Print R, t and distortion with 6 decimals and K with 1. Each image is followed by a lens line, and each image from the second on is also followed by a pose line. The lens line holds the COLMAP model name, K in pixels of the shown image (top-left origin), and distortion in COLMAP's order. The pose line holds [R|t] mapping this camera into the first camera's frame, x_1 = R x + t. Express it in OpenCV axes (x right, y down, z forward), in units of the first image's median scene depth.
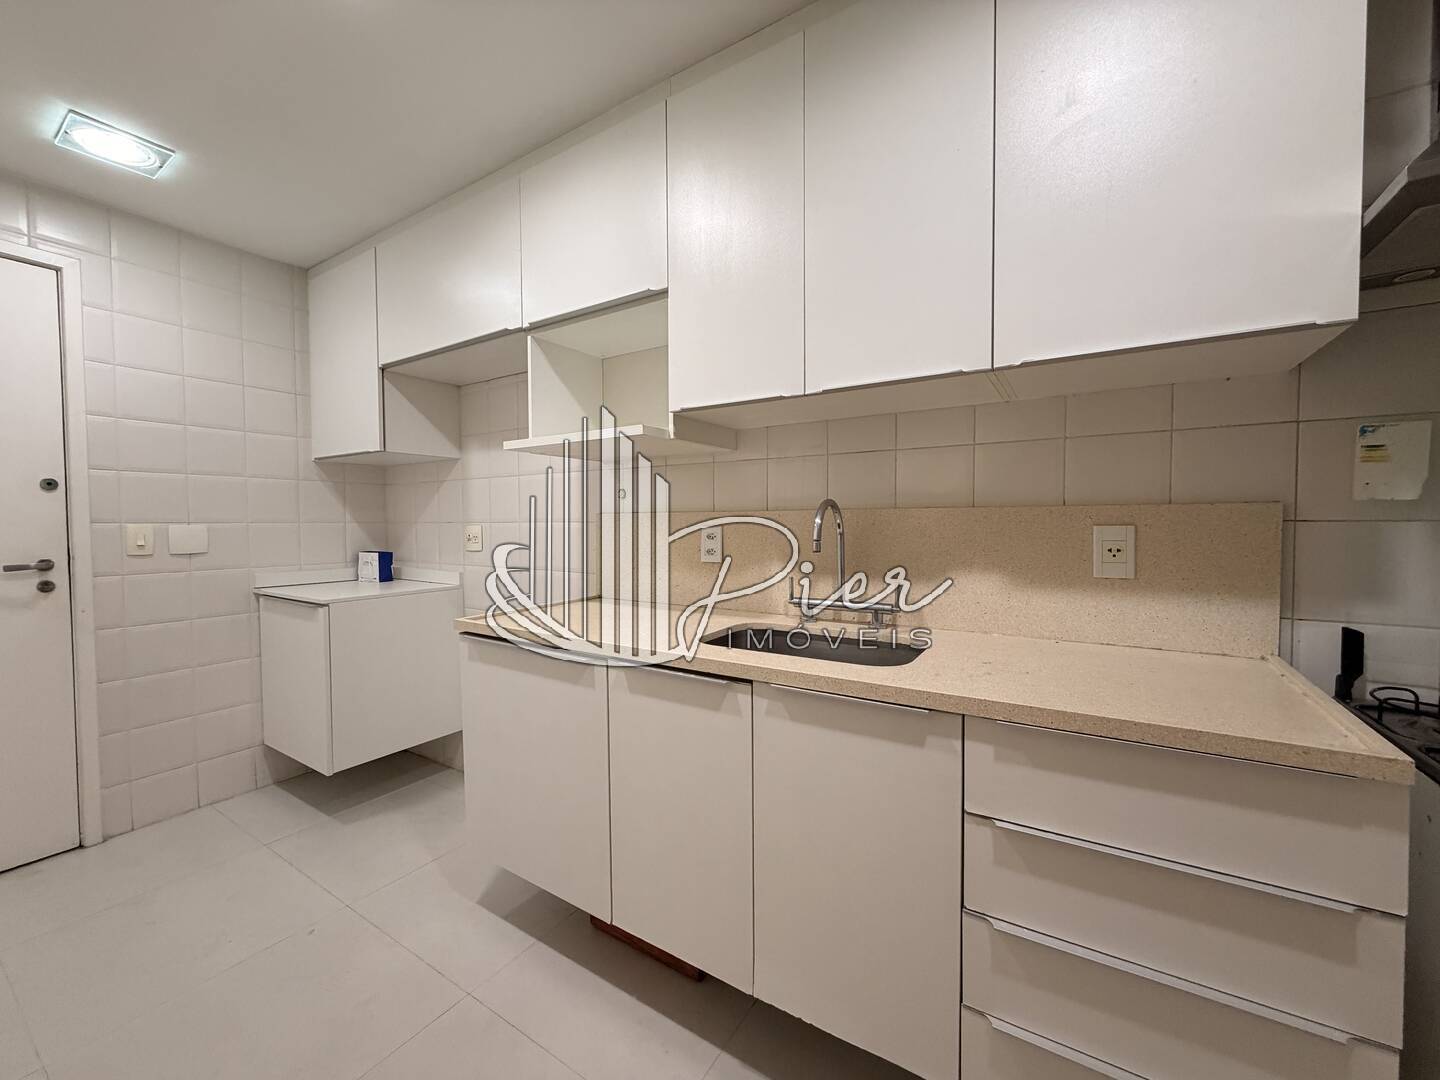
lens RADIAL K [[575.7, 0, 719.9], [0, 575.7, 536.0], [0, 0, 1]] dist [-0.000445, 0.000488]
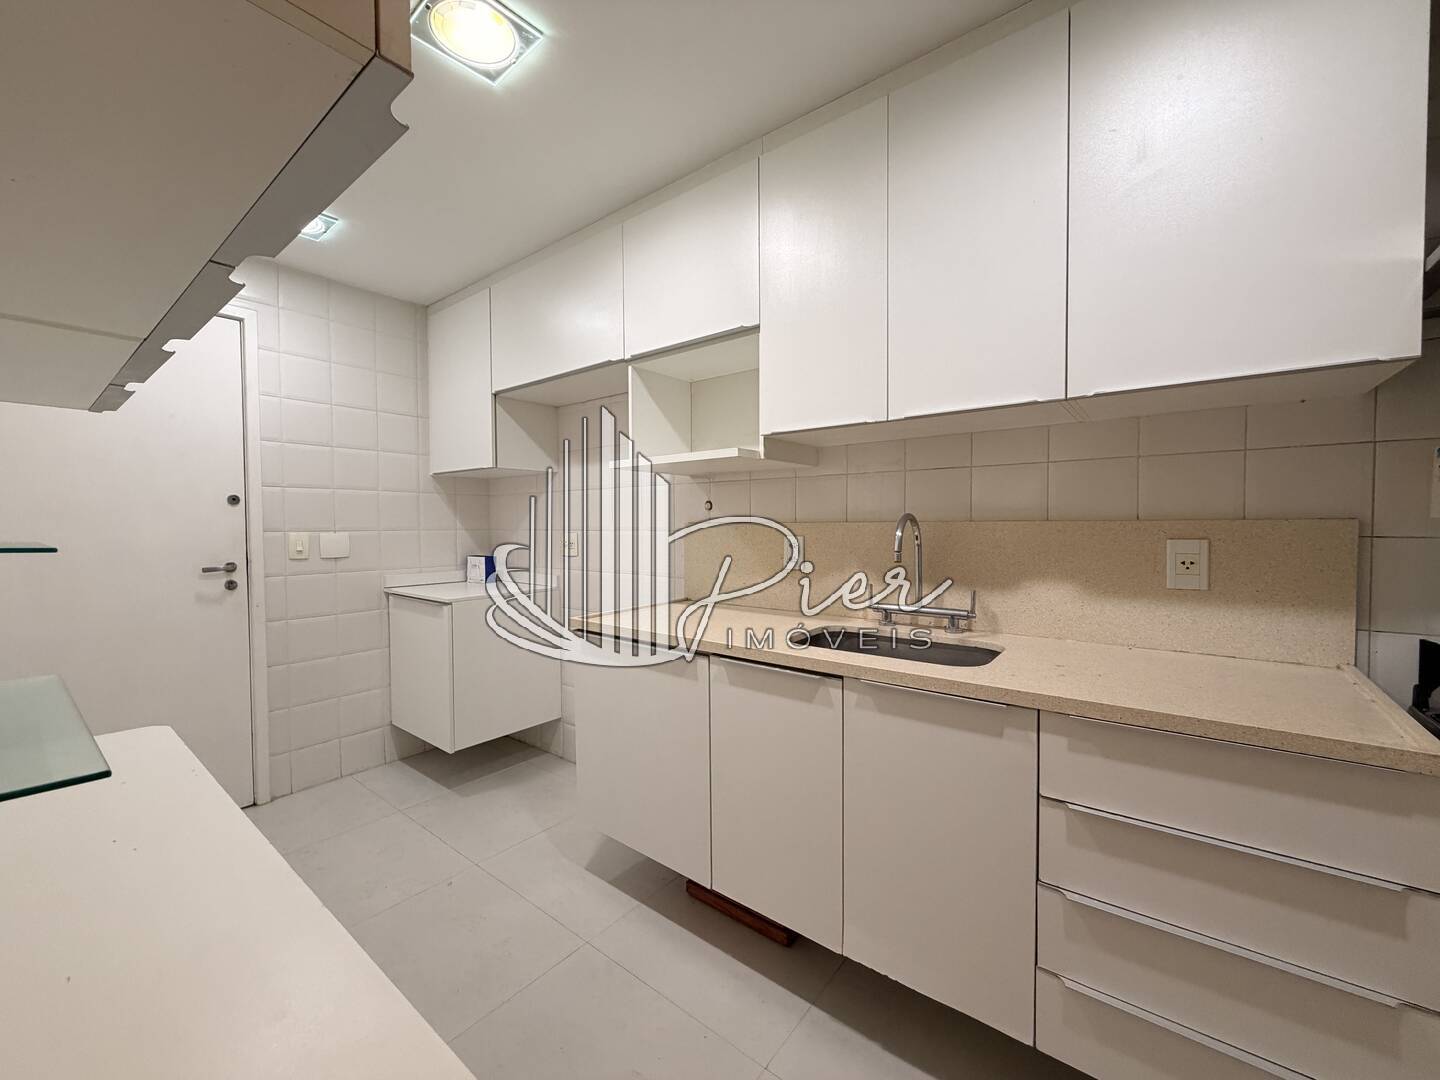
lens RADIAL K [[575.7, 0, 719.3], [0, 575.7, 537.2], [0, 0, 1]] dist [-0.000445, 0.000488]
pose [[0.994911, 0.001595, -0.100744, -0.059532], [-0.001668, 0.999998, -0.000644, -0.018522], [0.100742, 0.000809, 0.994912, -0.128139]]
